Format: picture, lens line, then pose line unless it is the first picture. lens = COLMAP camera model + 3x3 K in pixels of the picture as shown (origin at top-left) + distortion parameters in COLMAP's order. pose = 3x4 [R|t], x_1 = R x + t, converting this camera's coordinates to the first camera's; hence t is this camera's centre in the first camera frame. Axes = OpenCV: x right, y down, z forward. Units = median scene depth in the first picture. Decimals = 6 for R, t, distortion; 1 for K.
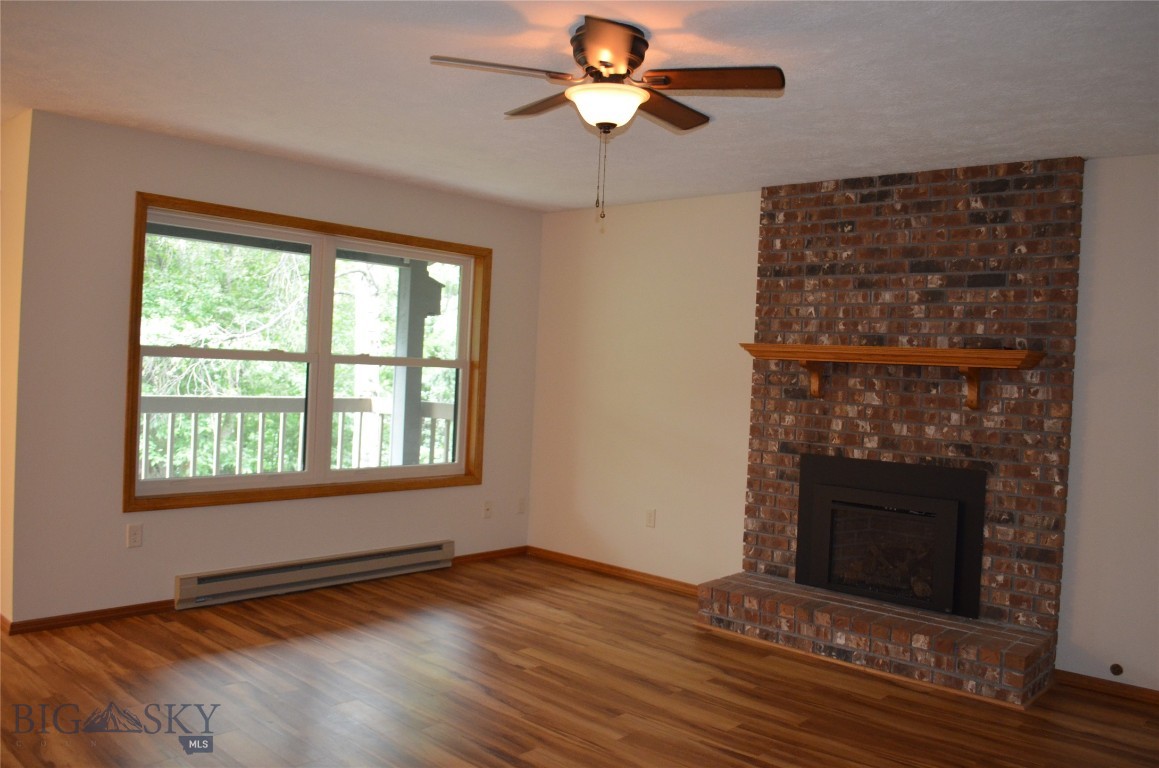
lens RADIAL K [[918.5, 0, 580.1], [0, 918.5, 384.2], [0, 0, 1]] dist [-0.084026, 0.012825]
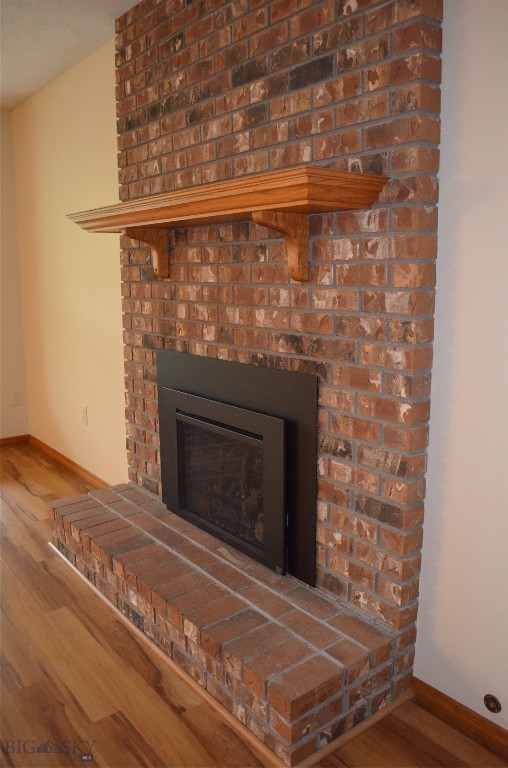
lens RADIAL K [[608.7, 0, 231.1], [0, 608.7, 375.7], [0, 0, 1]] dist [-0.084026, 0.012825]
pose [[0.985241, -0.017472, -0.170276, 0.460215], [0.041357, 0.989602, 0.137759, 0.032626], [0.166099, -0.142768, 0.975719, 0.558914]]
